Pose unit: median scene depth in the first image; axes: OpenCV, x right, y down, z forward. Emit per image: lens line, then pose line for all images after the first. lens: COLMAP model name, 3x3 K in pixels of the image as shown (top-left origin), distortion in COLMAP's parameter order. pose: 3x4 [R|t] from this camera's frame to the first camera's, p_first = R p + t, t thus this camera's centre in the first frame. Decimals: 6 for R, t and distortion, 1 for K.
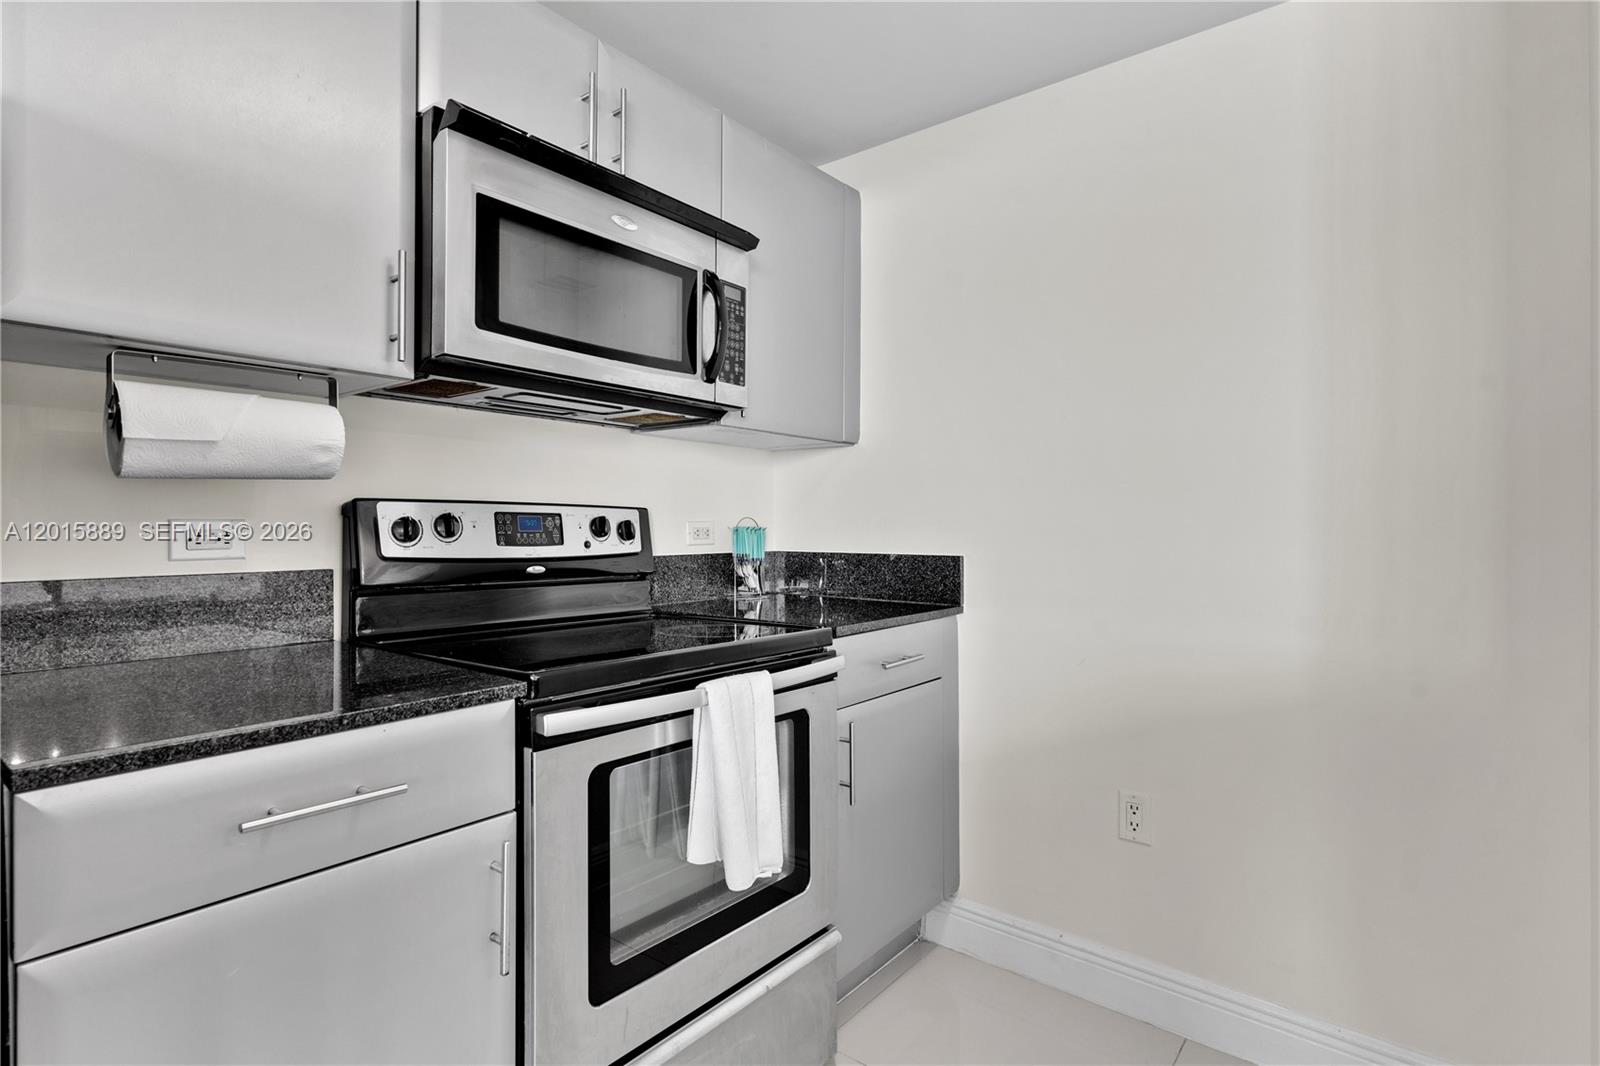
lens RADIAL K [[797.5, 0, 740.0], [0, 797.5, 520.0], [0, 0, 1]] dist [0.001750, 0.000158]
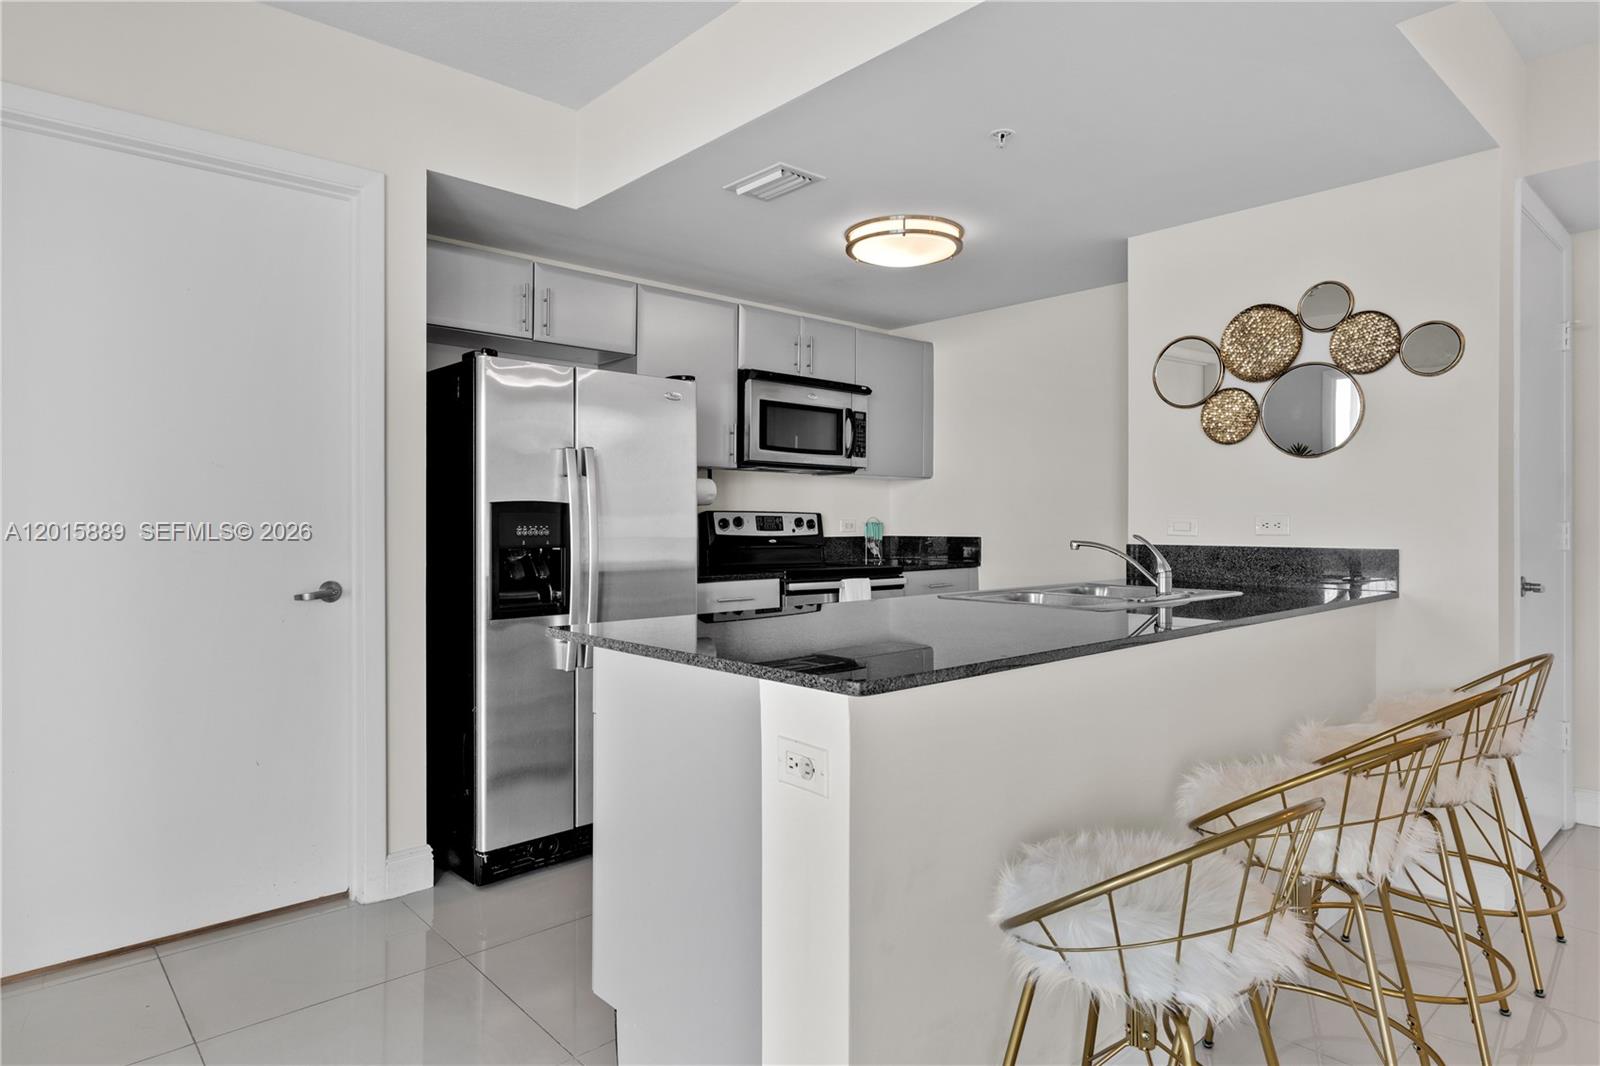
lens RADIAL K [[923.8, 0, 801.3], [0, 923.8, 523.3], [0, 0, 1]] dist [0.005558, 0.001760]
pose [[0.992076, -0.001725, -0.125627, 0.152299], [0.002659, 0.999970, 0.007268, -0.007587], [0.125610, -0.007545, 0.992051, -1.565010]]
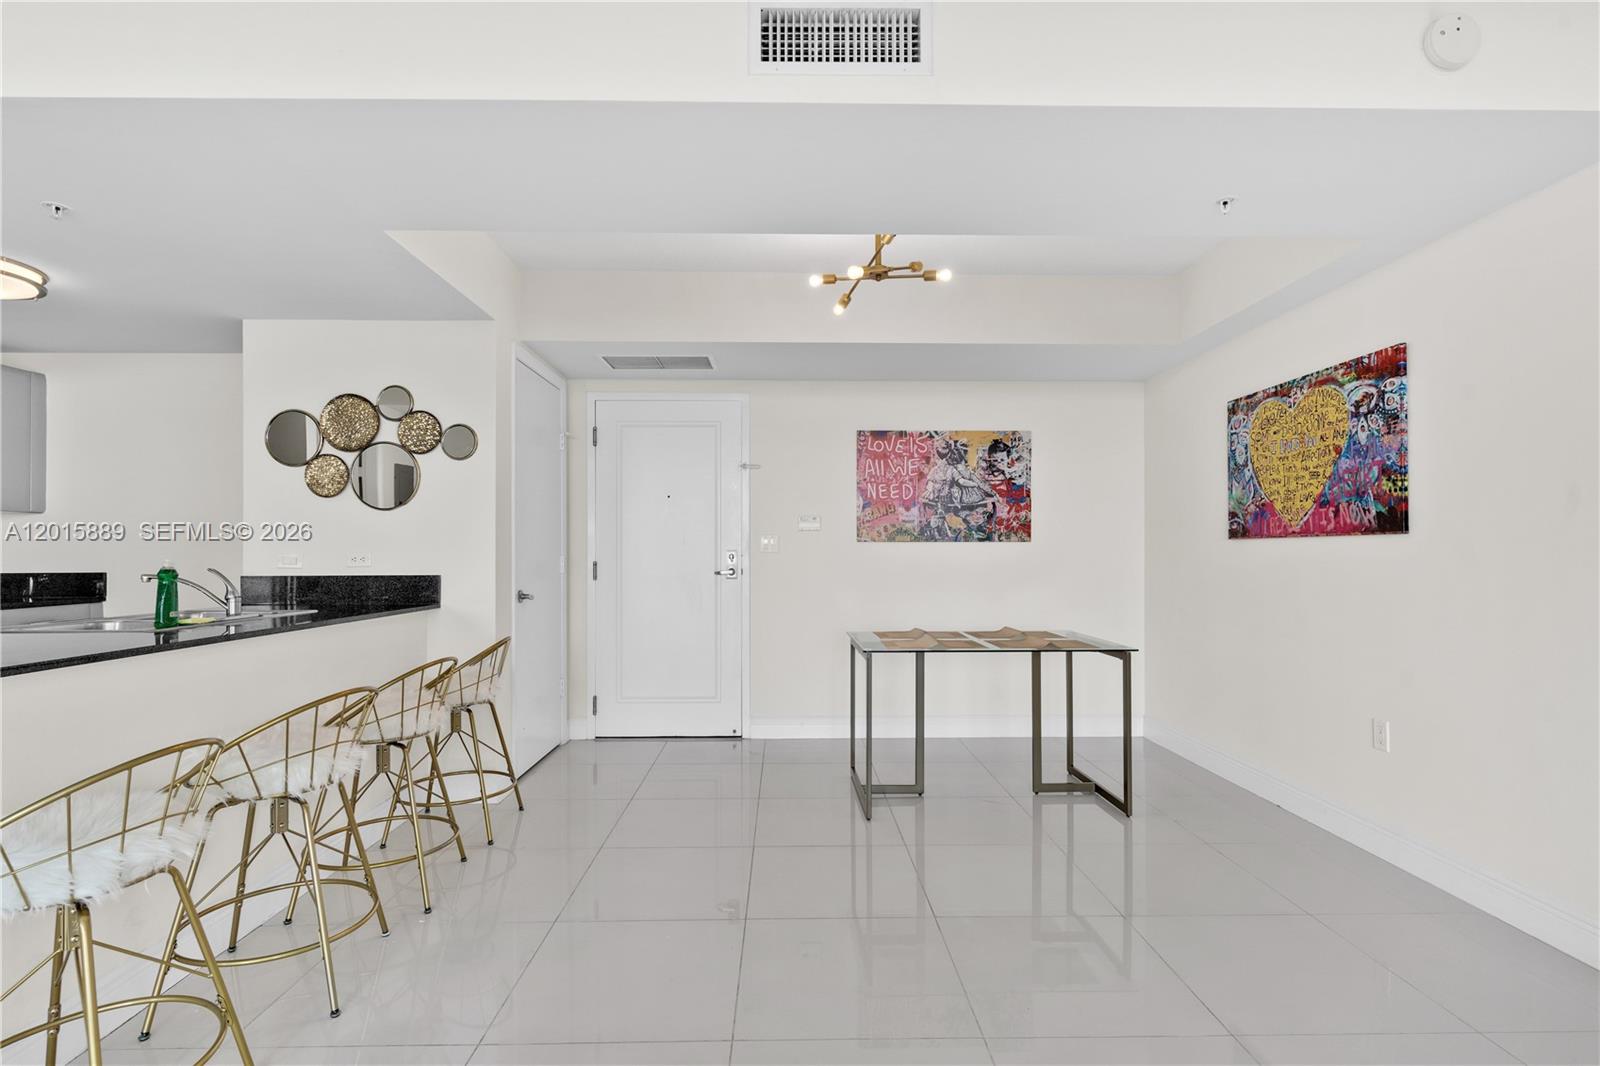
lens RADIAL K [[767.0, 0, 792.8], [0, 767.0, 550.7], [0, 0, 1]] dist [-0.002054, -0.000842]
pose [[0.747851, -0.001960, 0.663864, 0.352264], [0.000803, 0.999998, 0.002047, -0.013856], [-0.663866, -0.000998, 0.747851, -1.917151]]
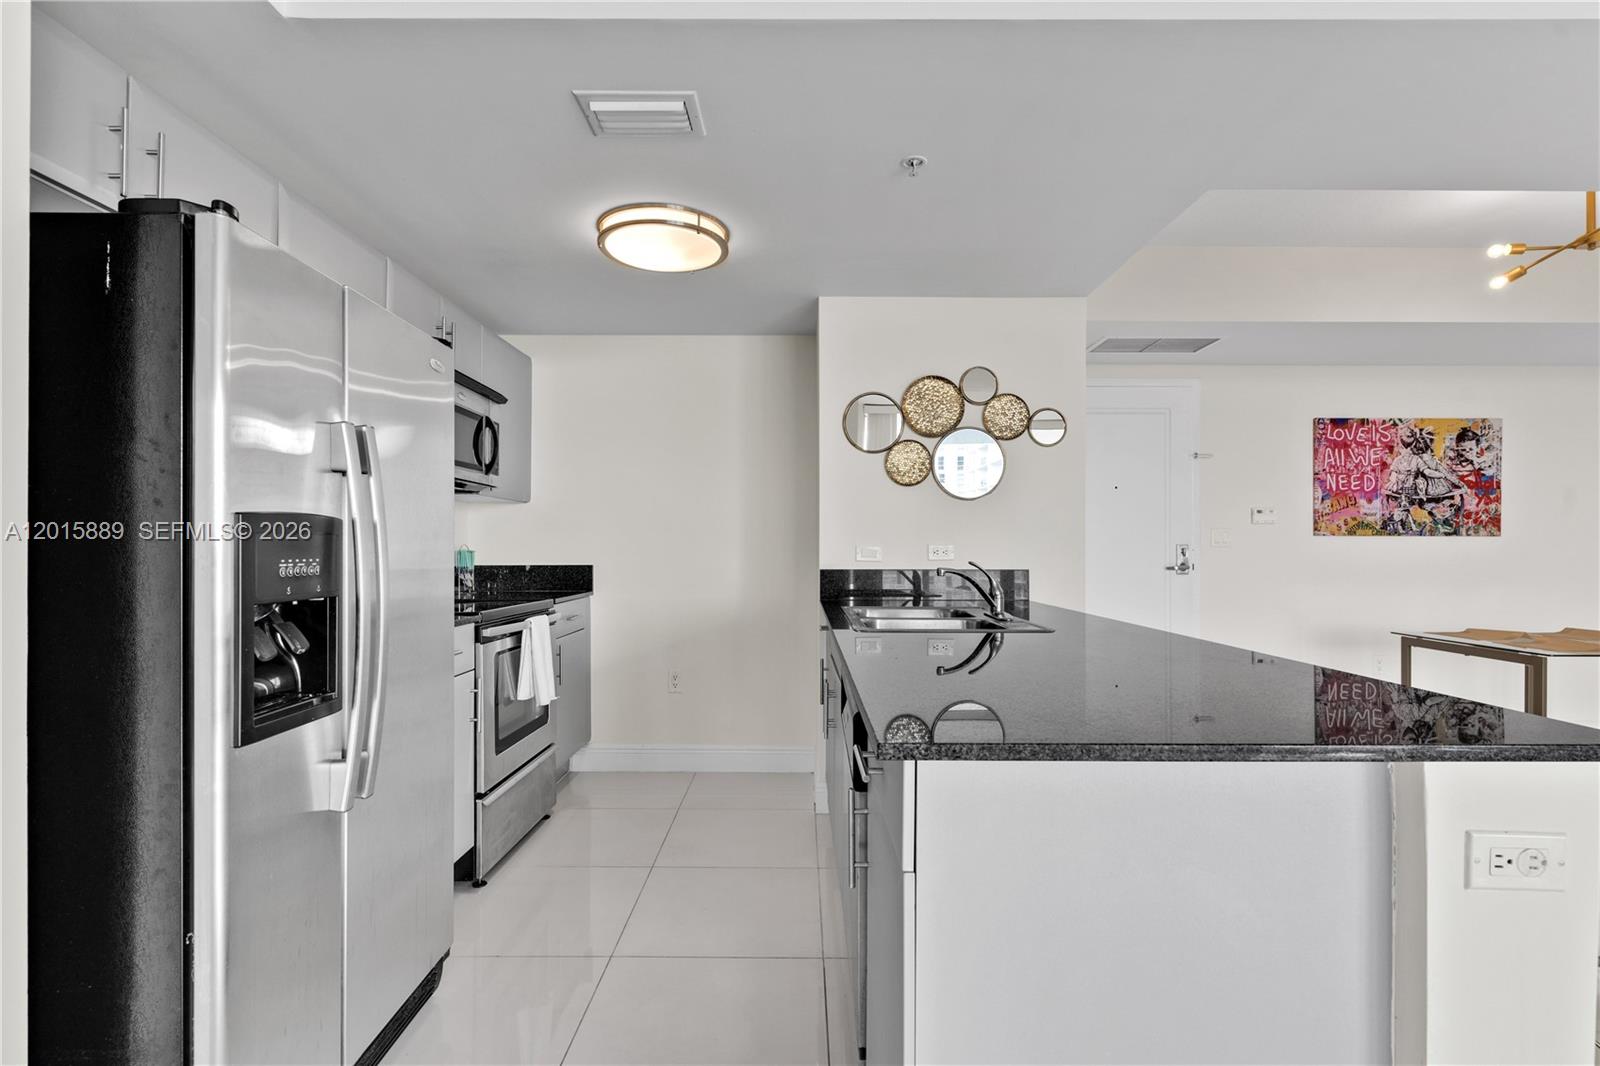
lens RADIAL K [[764.0, 0, 795.7], [0, 764.0, 547.7], [0, 0, 1]] dist [-0.000398, 0.000188]
pose [[0.760115, -0.001212, 0.649788, -0.652648], [-0.002359, 0.999987, 0.004625, -0.007342], [-0.649785, -0.005048, 0.760102, -0.855791]]
